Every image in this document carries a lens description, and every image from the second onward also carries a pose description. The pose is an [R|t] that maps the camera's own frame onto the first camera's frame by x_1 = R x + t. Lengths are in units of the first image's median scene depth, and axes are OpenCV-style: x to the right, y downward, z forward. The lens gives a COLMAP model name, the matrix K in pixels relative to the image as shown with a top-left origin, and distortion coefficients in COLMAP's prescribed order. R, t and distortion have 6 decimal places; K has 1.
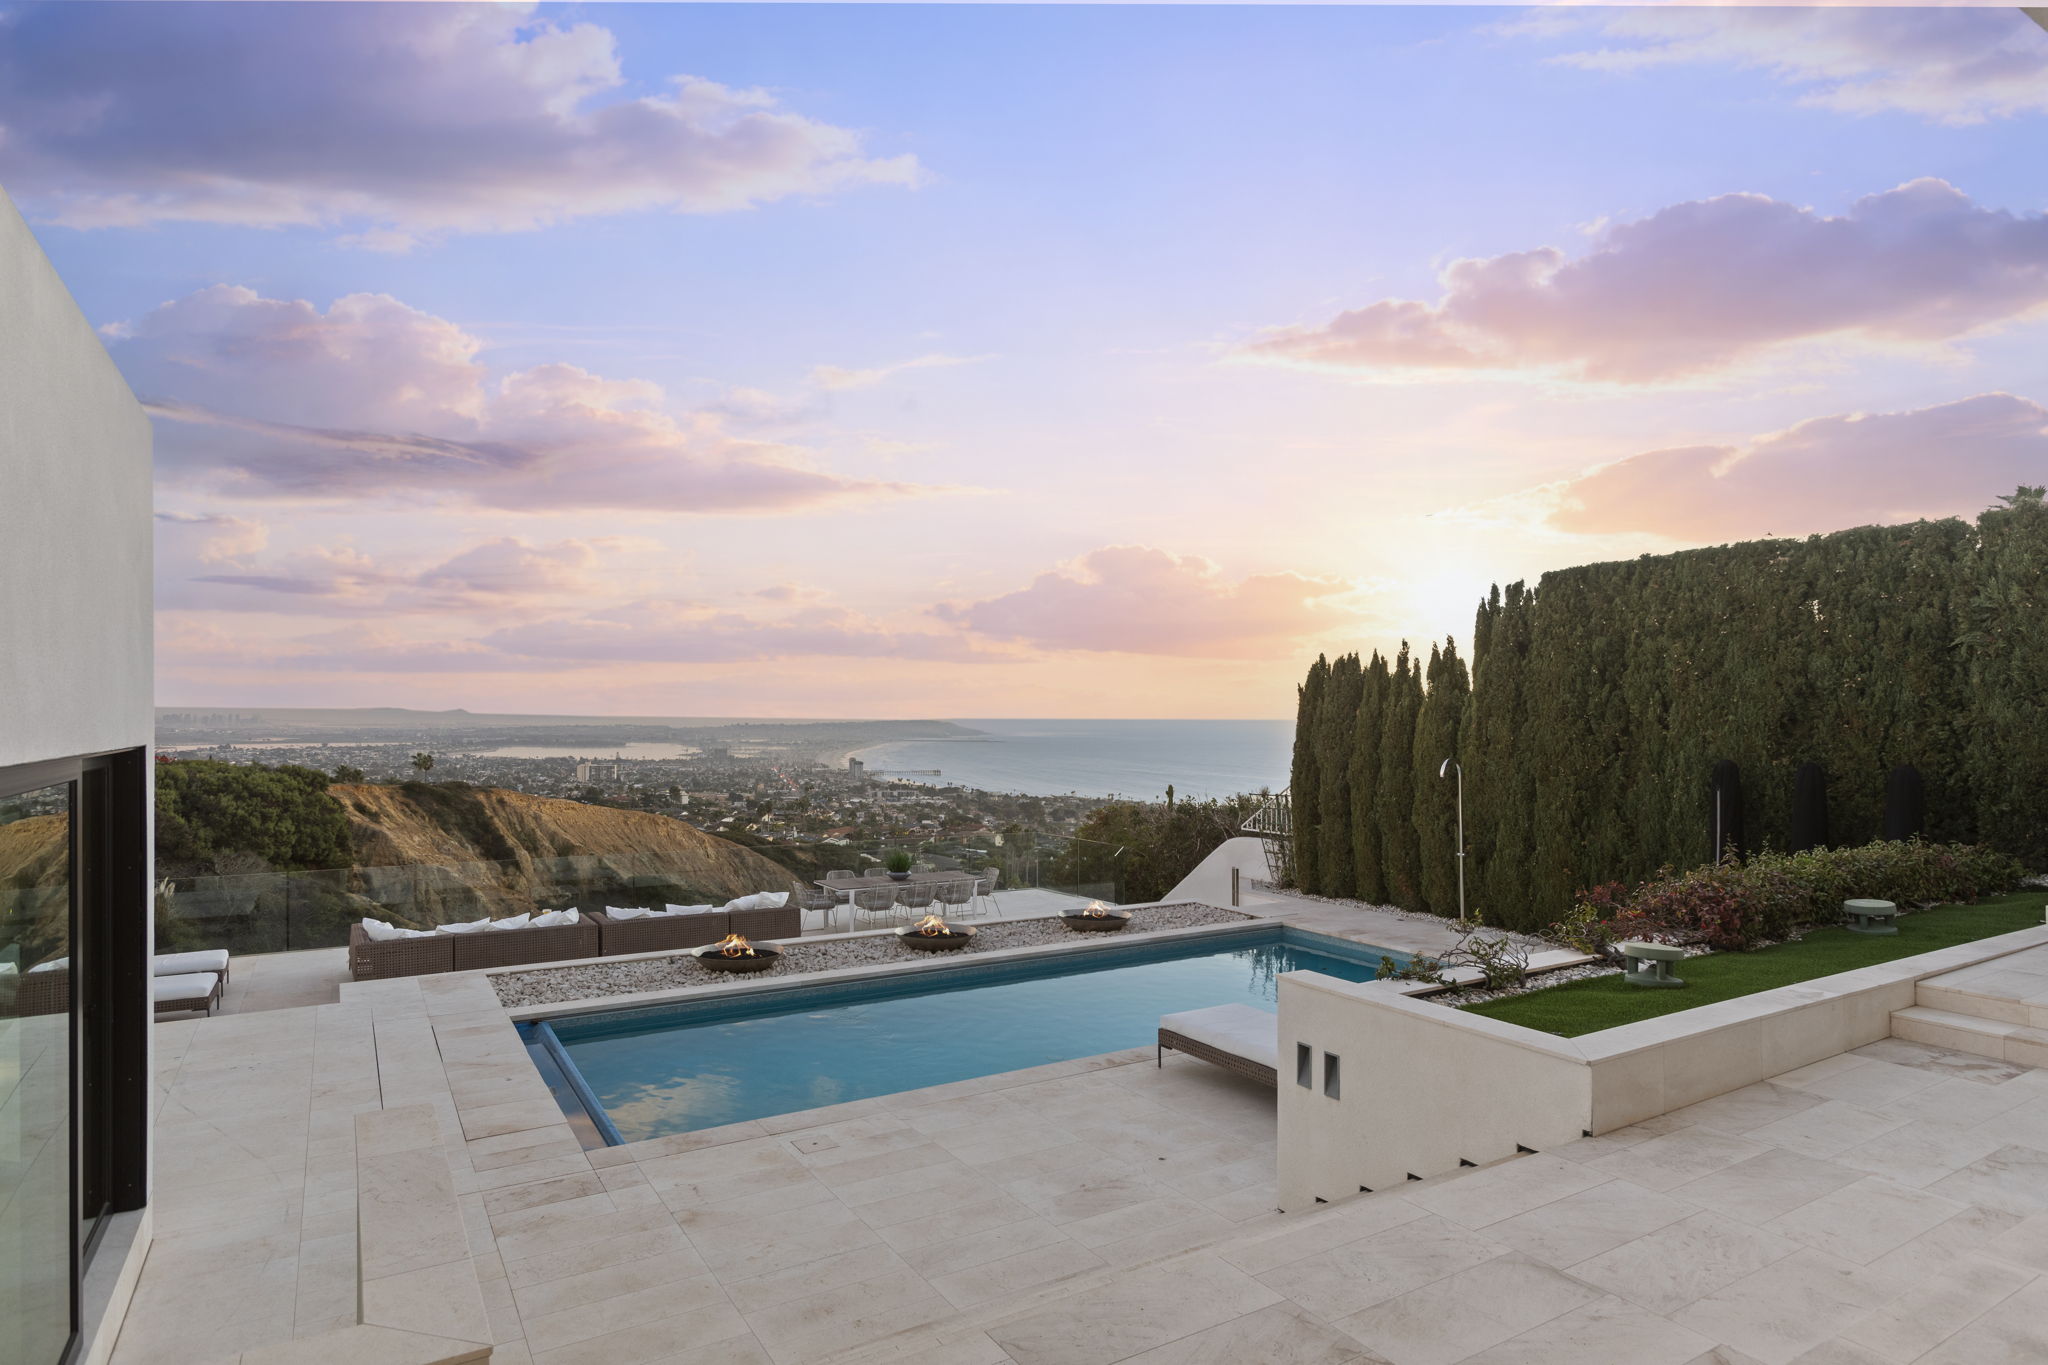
lens RADIAL K [[1097.9, 0, 1004.8], [0, 1097.9, 742.8], [0, 0, 1]] dist [-0.008731, 0.018958]
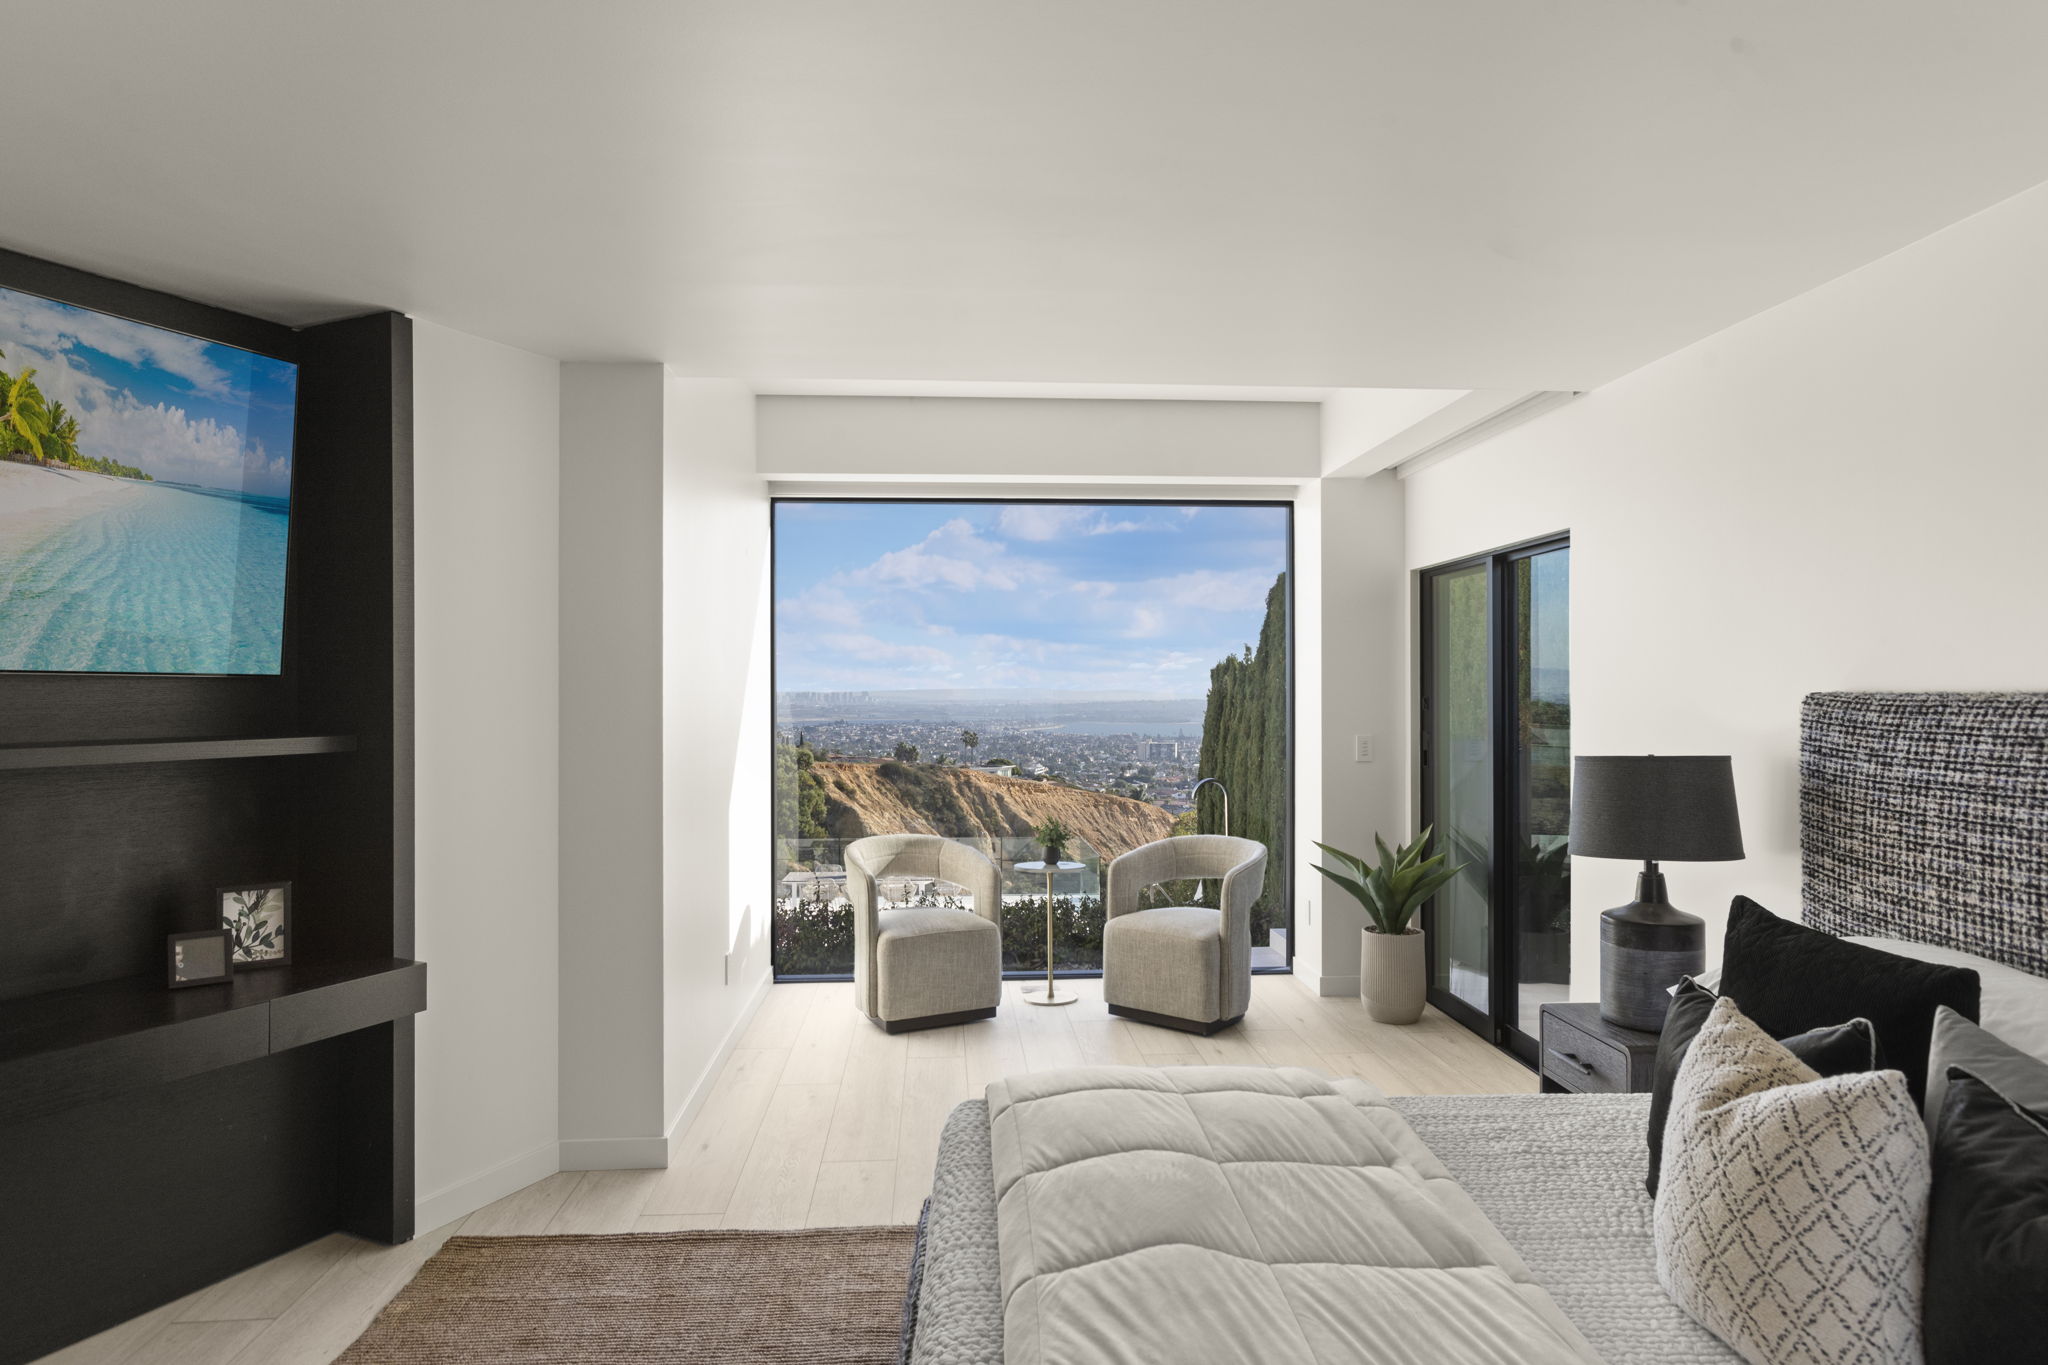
lens RADIAL K [[1222.4, 0, 1029.7], [0, 1222.4, 677.4], [0, 0, 1]] dist [-0.006925, 0.002220]
pose [[0.893717, -0.014353, -0.448401, 0.516759], [-0.000879, 0.999430, -0.033744, -0.028274], [0.448630, 0.030551, 0.893195, -0.012595]]
